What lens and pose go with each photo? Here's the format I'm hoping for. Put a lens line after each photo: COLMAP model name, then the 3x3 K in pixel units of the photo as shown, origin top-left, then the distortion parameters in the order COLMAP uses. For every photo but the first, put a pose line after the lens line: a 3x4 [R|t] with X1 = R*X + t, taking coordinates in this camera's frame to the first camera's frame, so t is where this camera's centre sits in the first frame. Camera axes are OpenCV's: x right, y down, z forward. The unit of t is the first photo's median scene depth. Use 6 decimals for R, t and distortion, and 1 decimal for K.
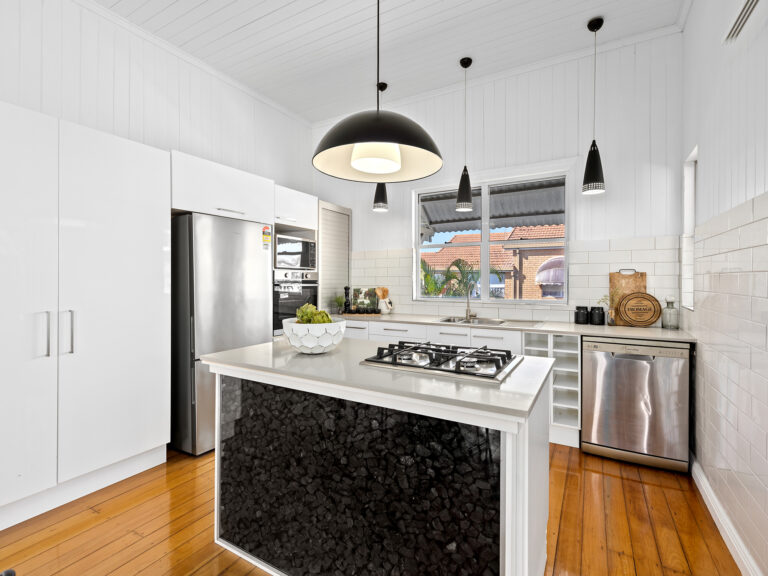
lens RADIAL K [[353.3, 0, 376.9], [0, 353.3, 284.2], [0, 0, 1]] dist [-0.004156, -0.000183]
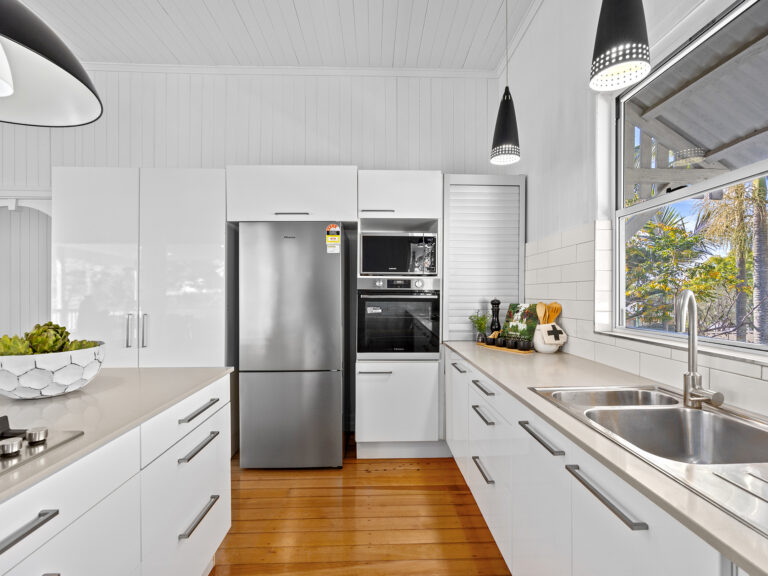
lens RADIAL K [[353.3, 0, 388.9], [0, 353.3, 290.5], [0, 0, 1]] dist [-0.004156, -0.000183]
pose [[0.537604, -0.001749, -0.843196, 0.397336], [-0.008268, 0.999939, -0.007345, -0.004523], [0.843157, 0.010921, 0.537556, 0.589508]]
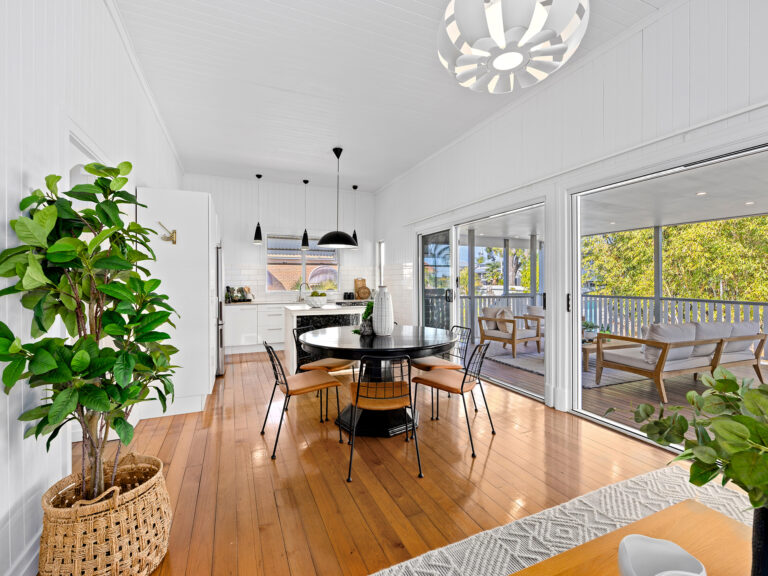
lens RADIAL K [[353.3, 0, 381.3], [0, 353.3, 284.5], [0, 0, 1]] dist [-0.004156, -0.000183]
pose [[0.606214, -0.008427, 0.795257, -1.101559], [0.011977, 0.999927, 0.001466, 0.004824], [-0.795212, 0.008636, 0.606271, -0.628401]]
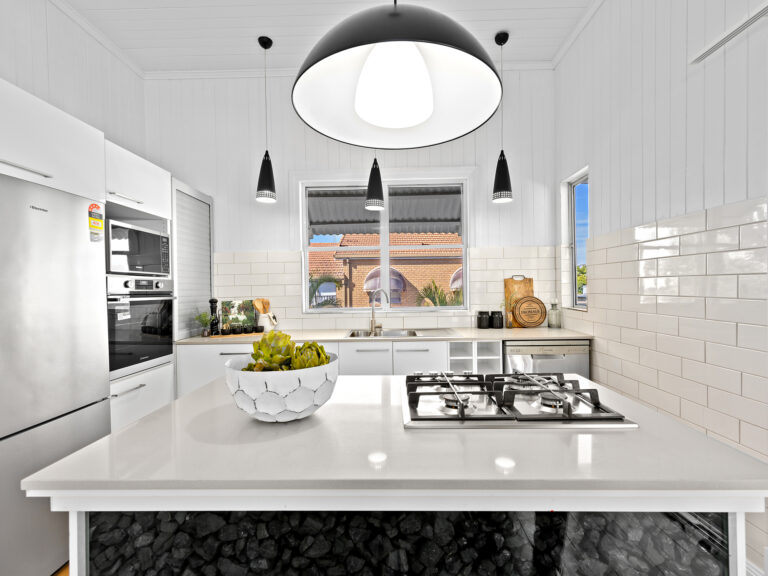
lens RADIAL K [[353.3, 0, 381.6], [0, 353.3, 289.5], [0, 0, 1]] dist [-0.004156, -0.000183]
pose [[0.878145, -0.016637, 0.478105, -0.150487], [0.021490, 0.999758, -0.004681, -0.002561], [-0.477912, 0.014385, 0.878290, 0.202975]]
